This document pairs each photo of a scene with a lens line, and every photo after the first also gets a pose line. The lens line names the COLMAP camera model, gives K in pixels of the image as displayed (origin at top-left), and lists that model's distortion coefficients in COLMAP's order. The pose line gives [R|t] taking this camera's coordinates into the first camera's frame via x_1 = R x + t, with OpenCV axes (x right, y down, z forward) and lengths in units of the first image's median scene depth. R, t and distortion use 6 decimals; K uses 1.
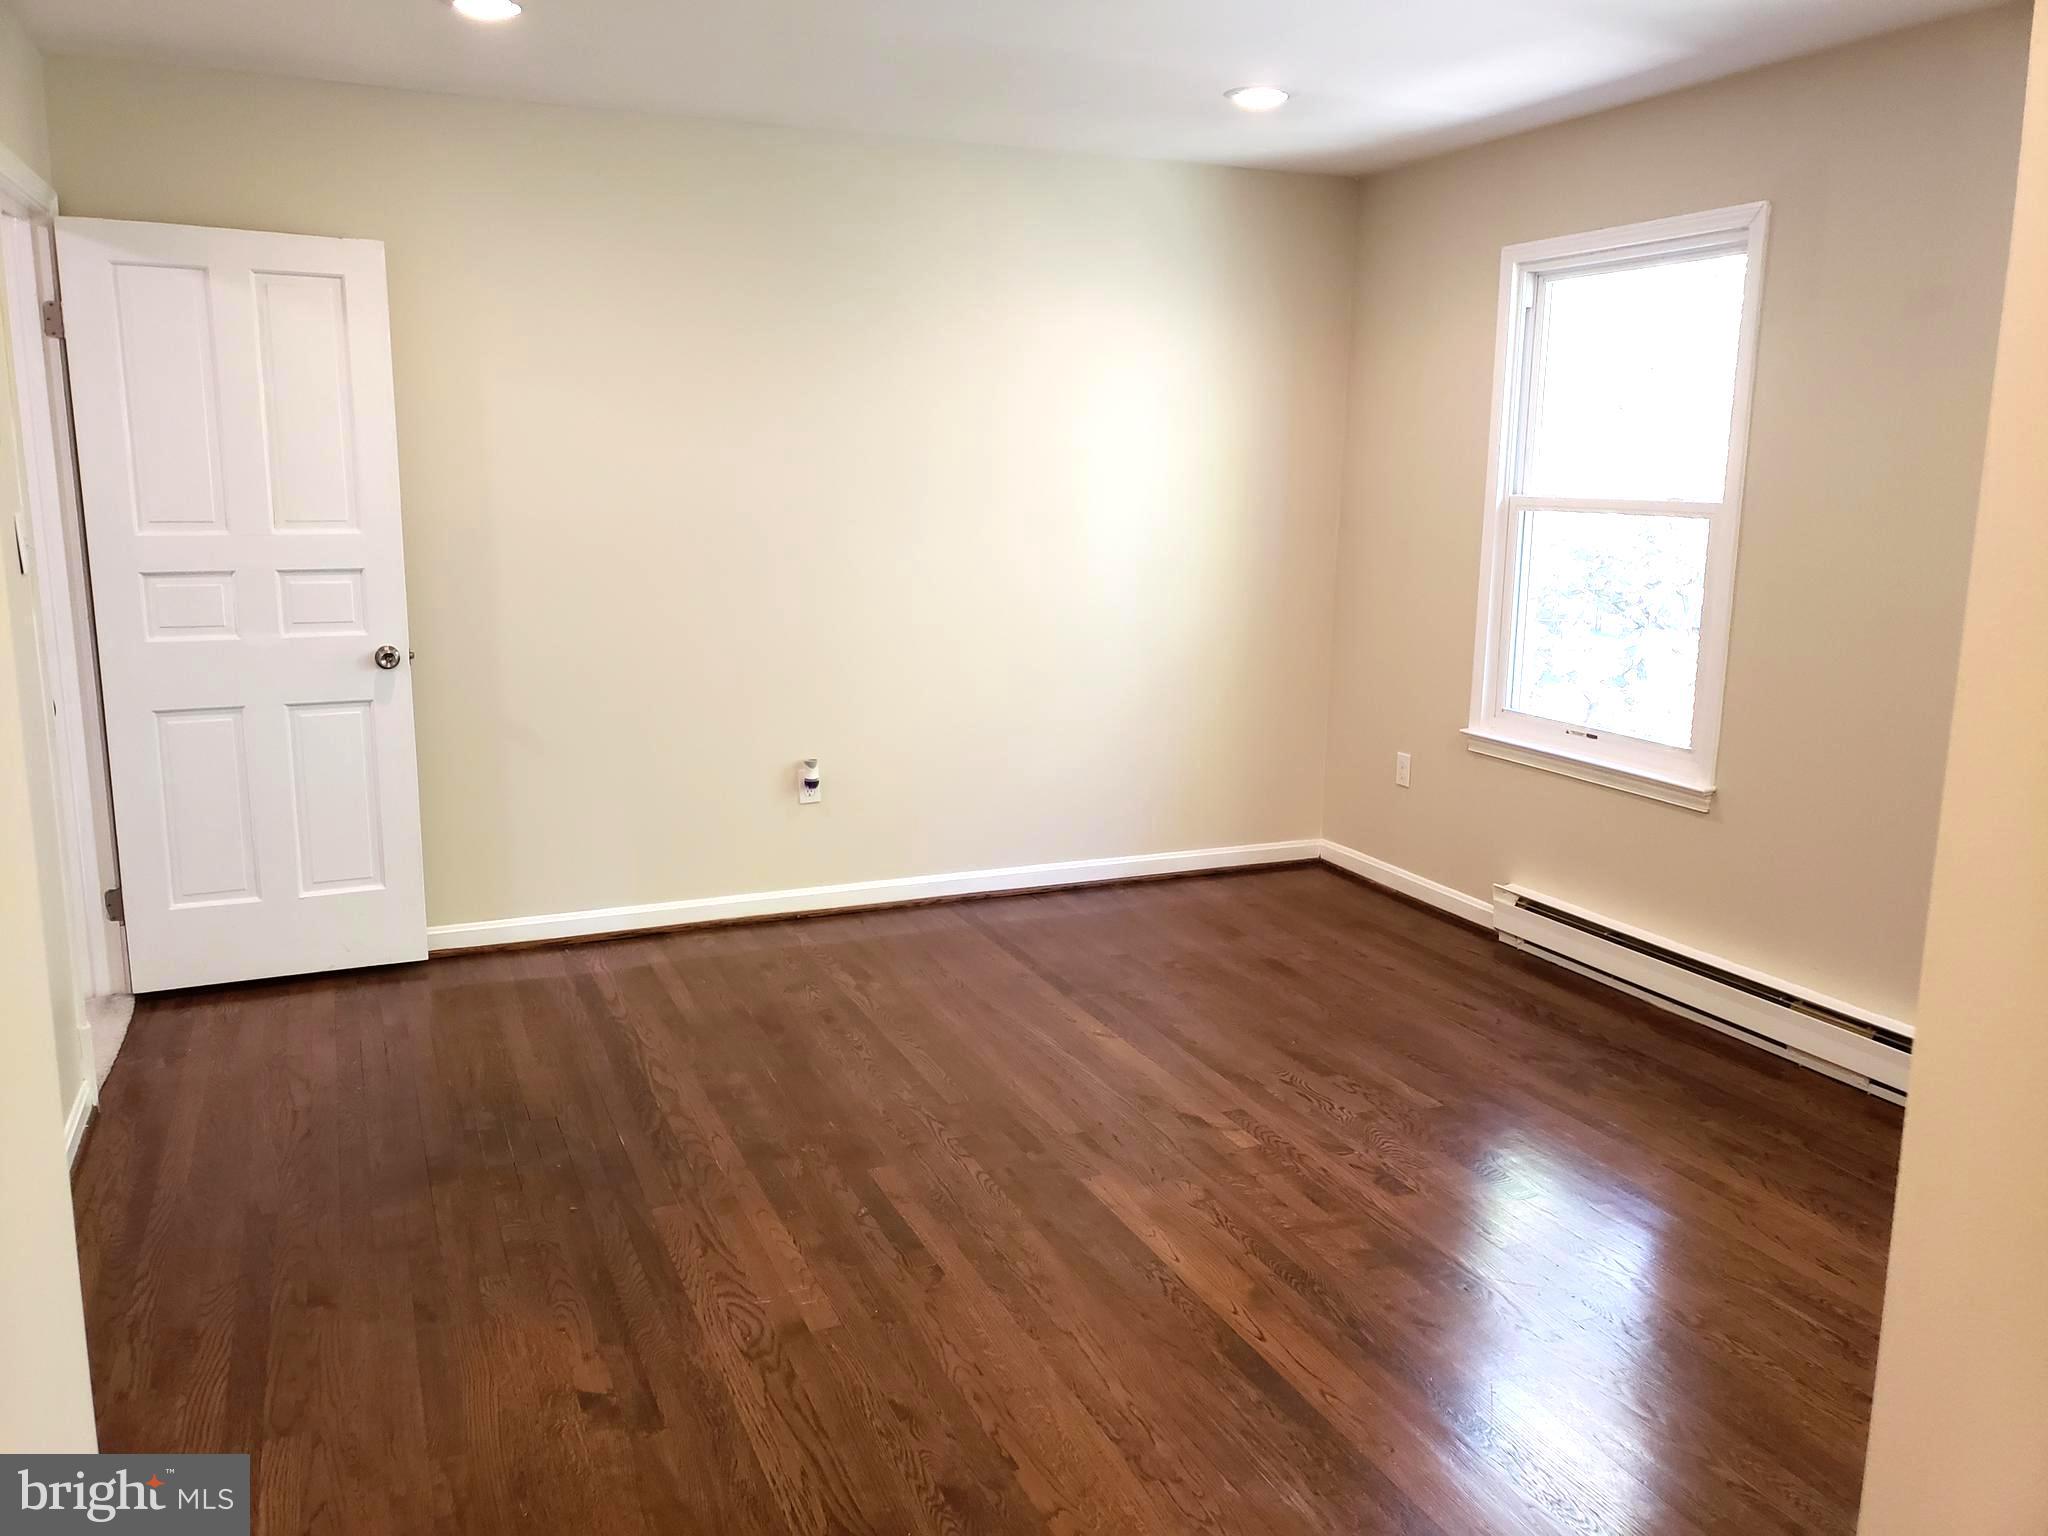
lens RADIAL K [[1611.6, 0, 1023.4], [0, 1611.6, 769.7], [0, 0, 1]] dist [0.005549, 0.007569]
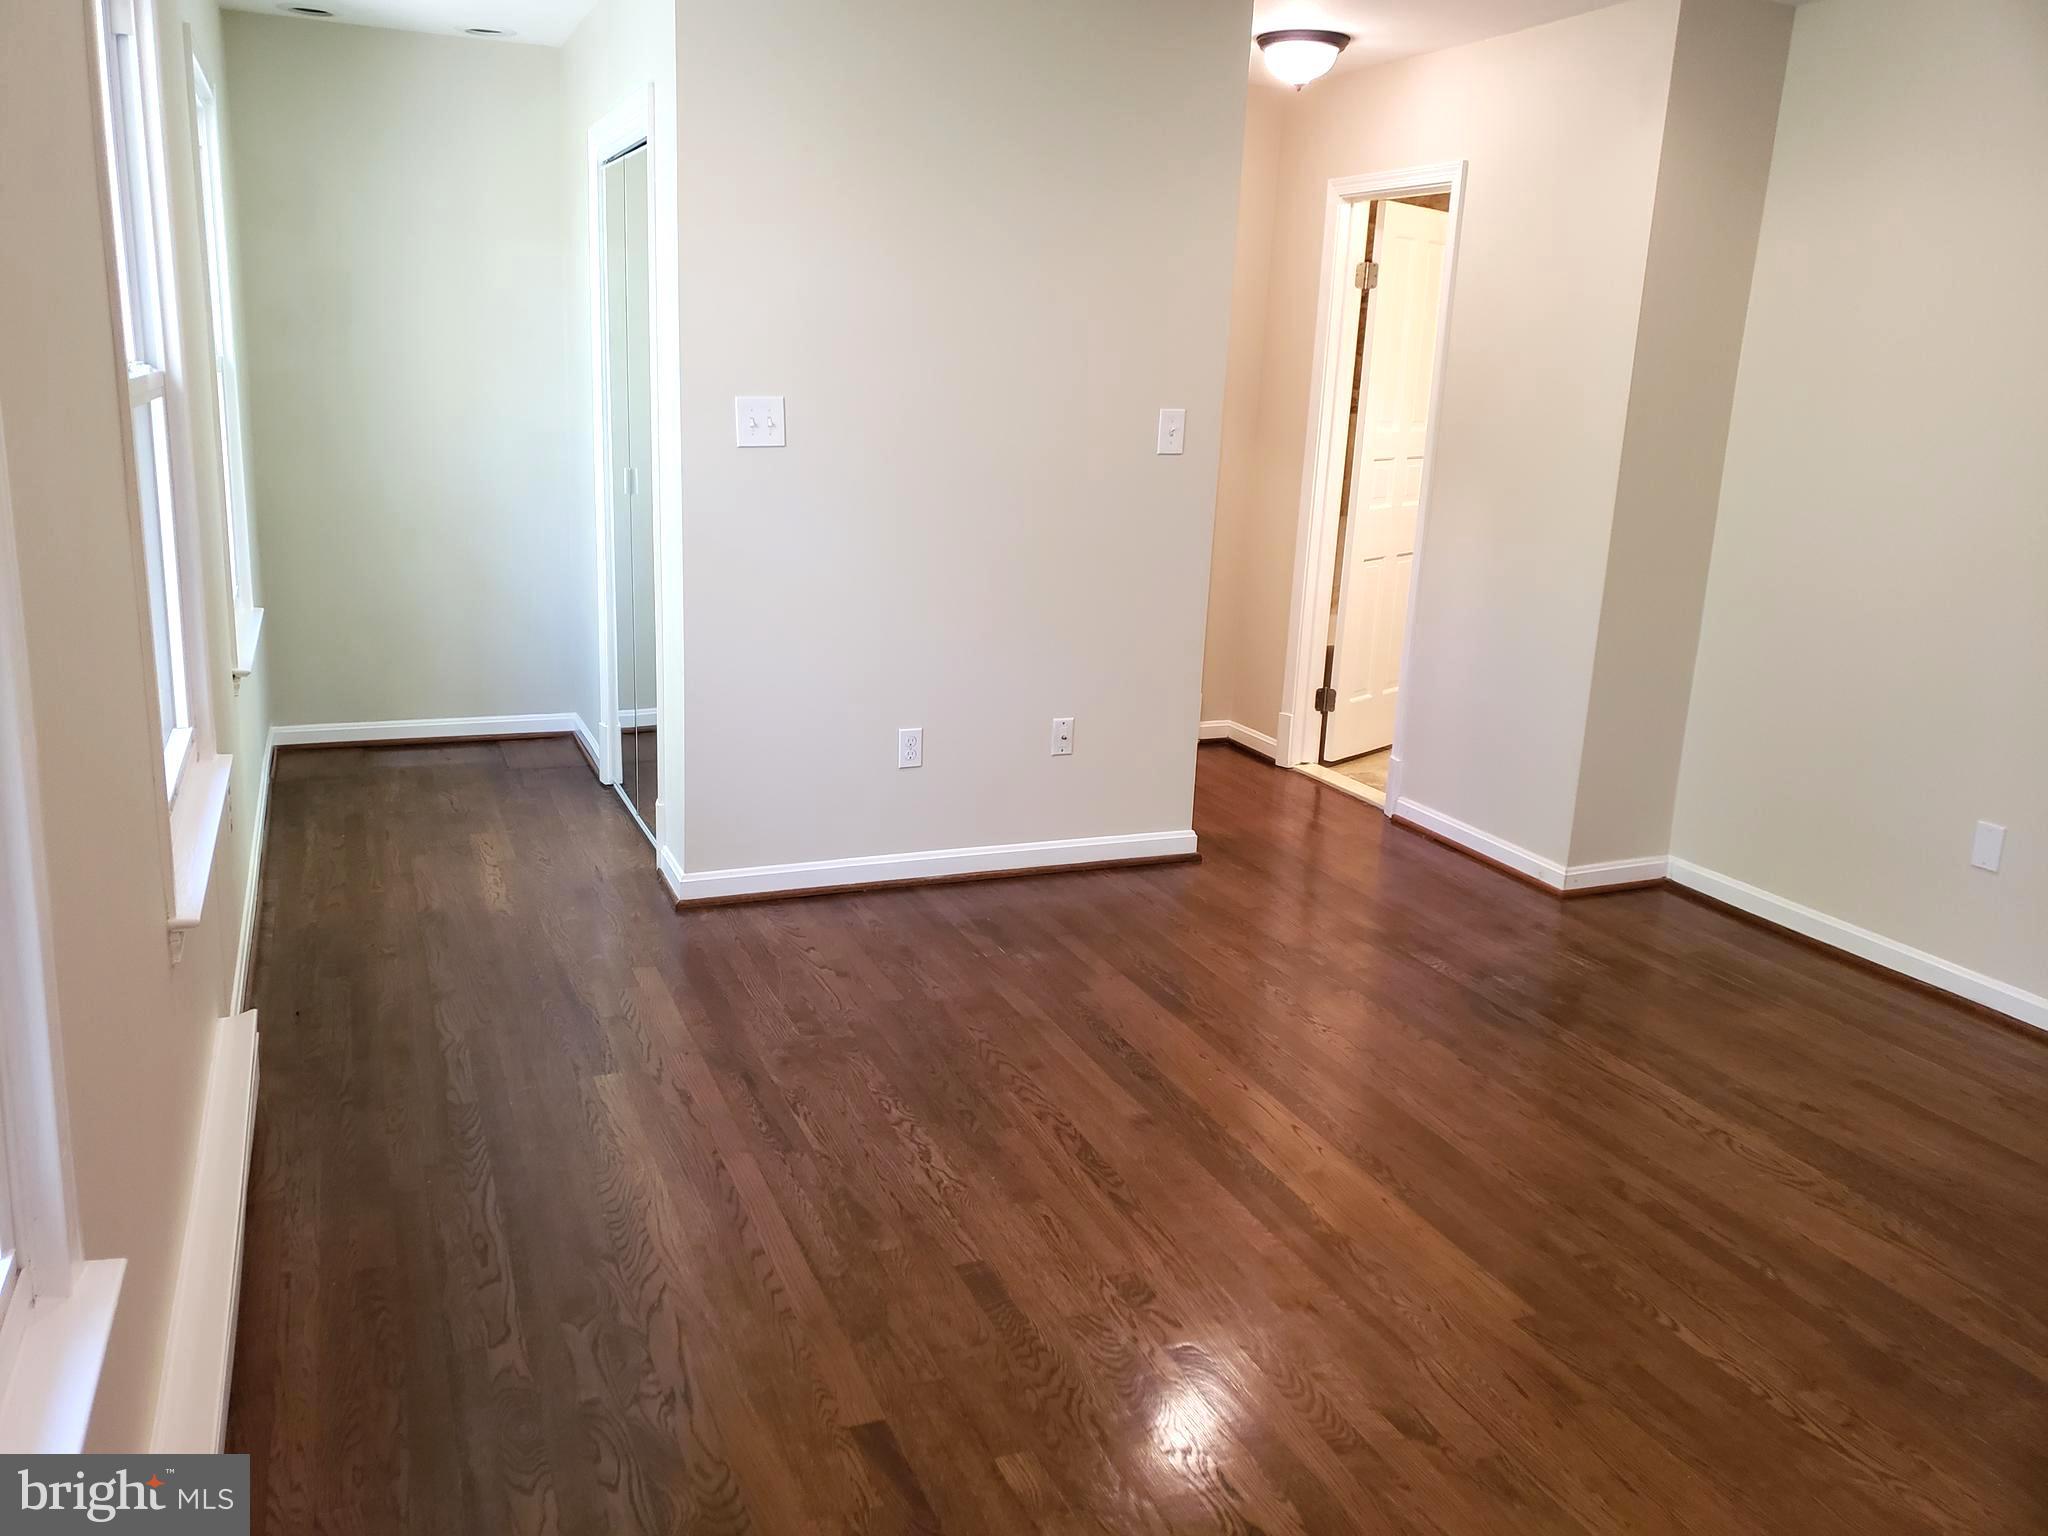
lens RADIAL K [[1611.6, 0, 1022.5], [0, 1611.6, 767.8], [0, 0, 1]] dist [0.005549, 0.007569]
pose [[-0.999299, -0.037323, -0.002971, 0.311297], [-0.035159, 0.908136, 0.417197, -0.312925], [-0.012873, 0.417009, -0.908811, 1.702496]]
